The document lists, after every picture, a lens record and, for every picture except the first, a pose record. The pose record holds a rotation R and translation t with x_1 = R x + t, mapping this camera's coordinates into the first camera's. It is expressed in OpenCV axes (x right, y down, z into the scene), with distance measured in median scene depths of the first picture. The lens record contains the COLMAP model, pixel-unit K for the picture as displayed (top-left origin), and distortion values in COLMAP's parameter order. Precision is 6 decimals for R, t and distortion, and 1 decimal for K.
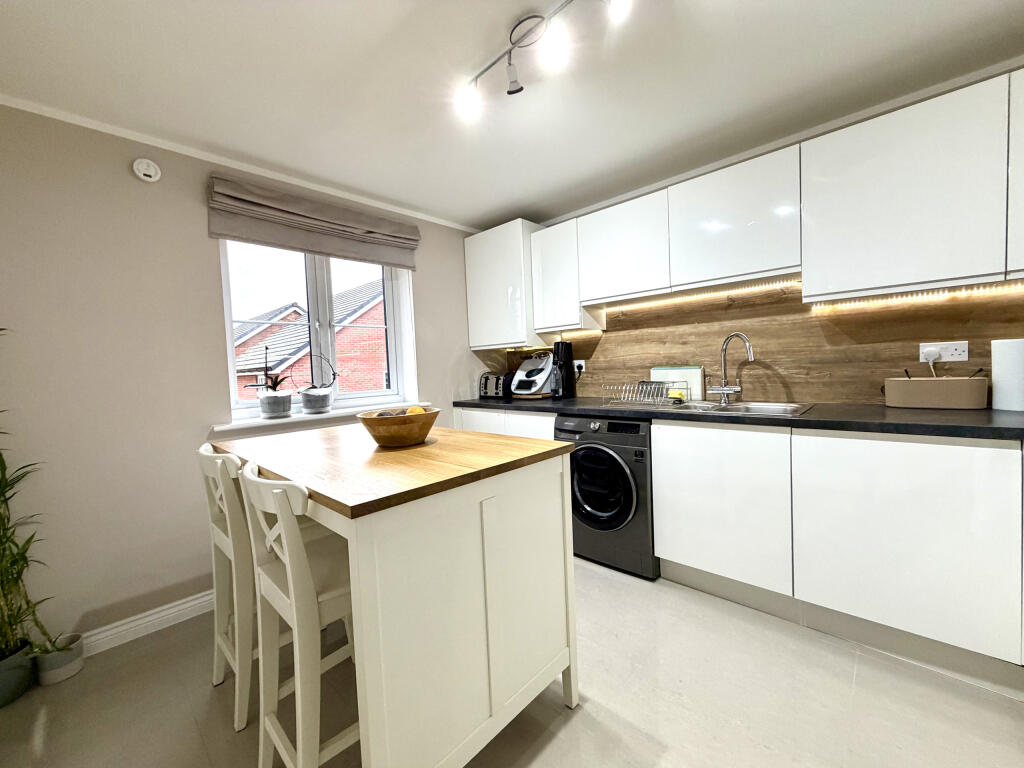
lens RADIAL K [[408.1, 0, 508.8], [0, 408.1, 384.6], [0, 0, 1]] dist [-0.000488, 0.000249]
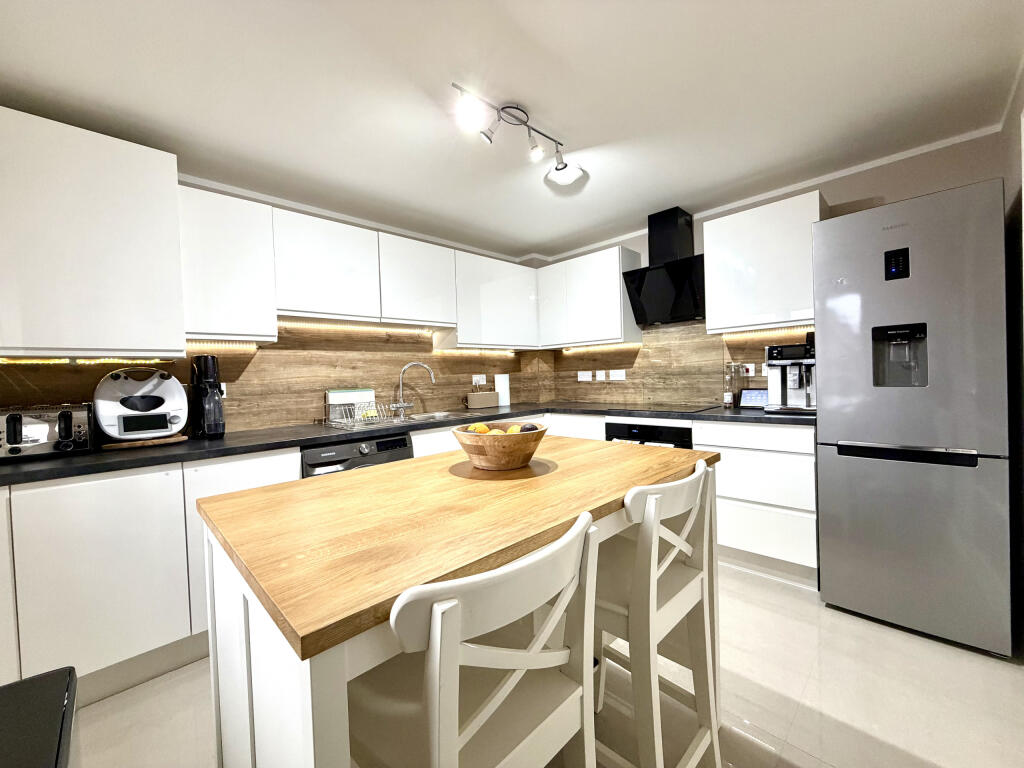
lens RADIAL K [[408.1, 0, 508.8], [0, 408.1, 384.6], [0, 0, 1]] dist [-0.000488, 0.000249]
pose [[0.038367, 0.020727, 0.999049, -0.651042], [0.078457, 0.996636, -0.023690, 0.001318], [-0.996179, 0.079291, 0.036612, 0.557986]]
